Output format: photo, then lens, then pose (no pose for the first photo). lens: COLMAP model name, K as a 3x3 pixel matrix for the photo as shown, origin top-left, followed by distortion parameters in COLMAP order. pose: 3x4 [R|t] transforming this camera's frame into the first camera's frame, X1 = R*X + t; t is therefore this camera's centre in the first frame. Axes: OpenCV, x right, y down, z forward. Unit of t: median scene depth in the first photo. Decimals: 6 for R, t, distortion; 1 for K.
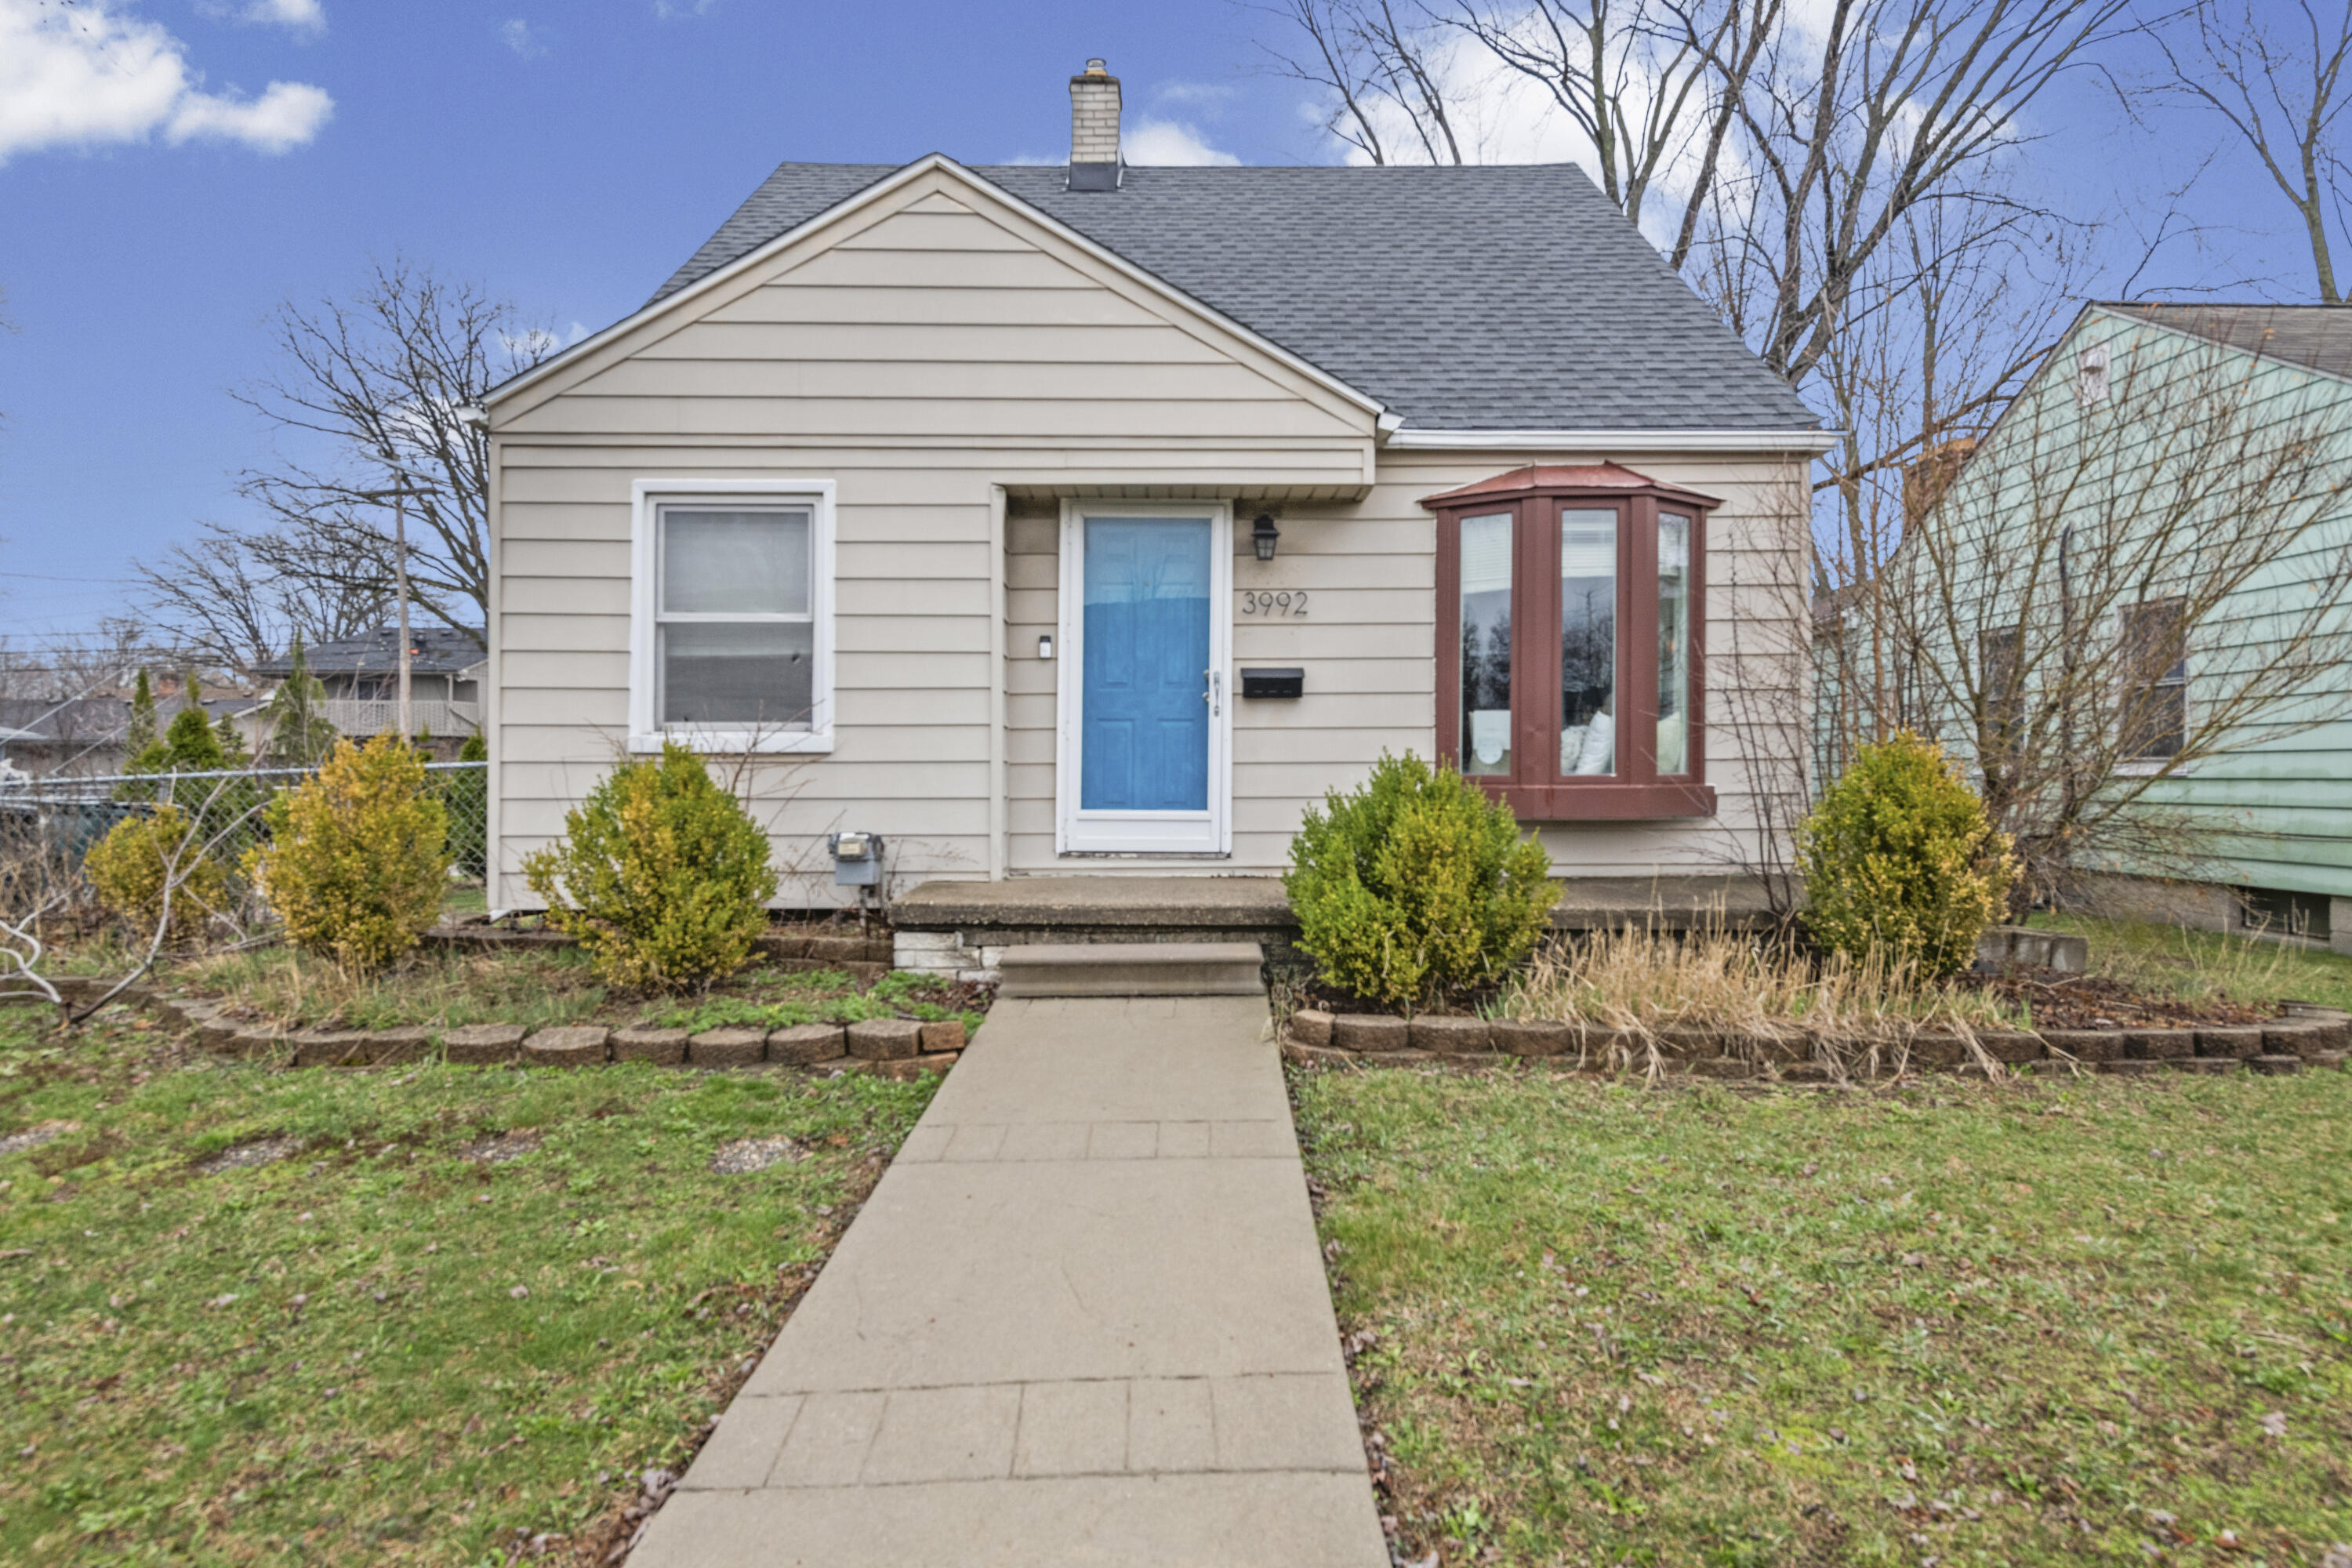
lens RADIAL K [[1212.4, 0, 1178.1], [0, 1212.4, 772.8], [0, 0, 1]] dist [0.024528, -0.008749]
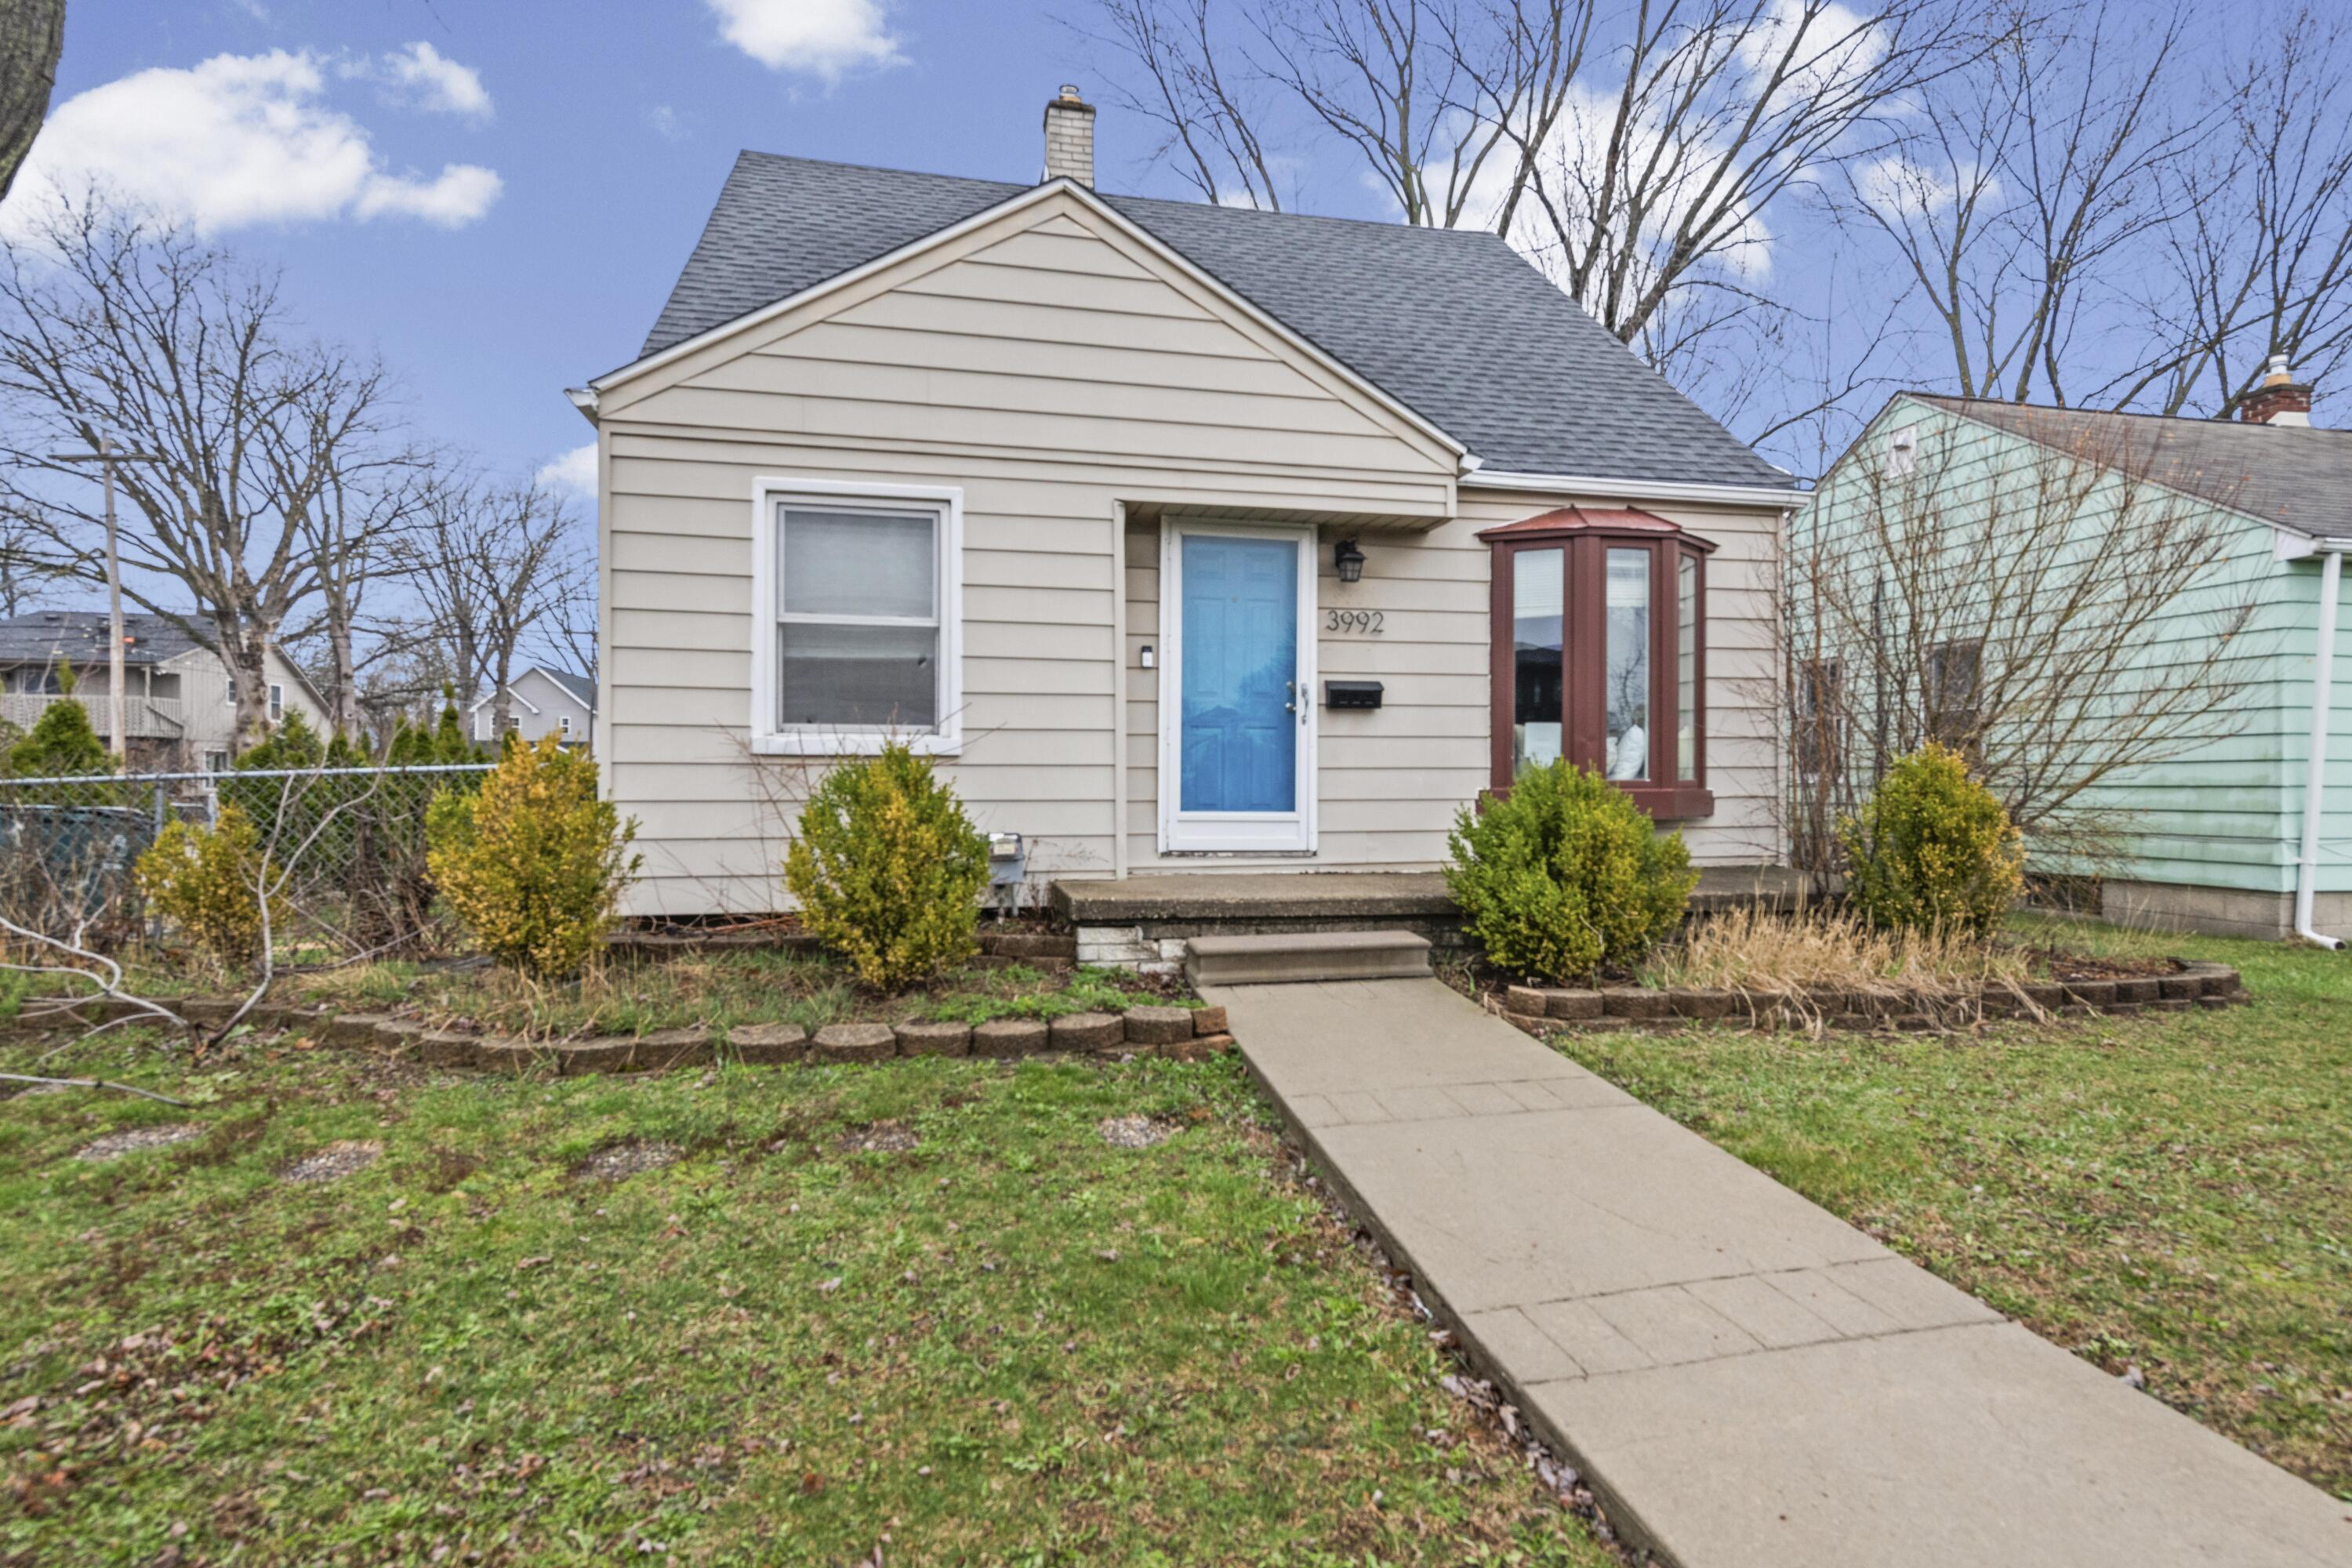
lens RADIAL K [[1187.6, 0, 1176.0], [0, 1187.6, 784.0], [0, 0, 1]] dist [0.027230, -0.011078]
pose [[0.978461, 0.002699, 0.206416, -0.311445], [-0.002975, 0.999995, 0.001030, 0.005719], [-0.206412, -0.001622, 0.978464, -0.012930]]
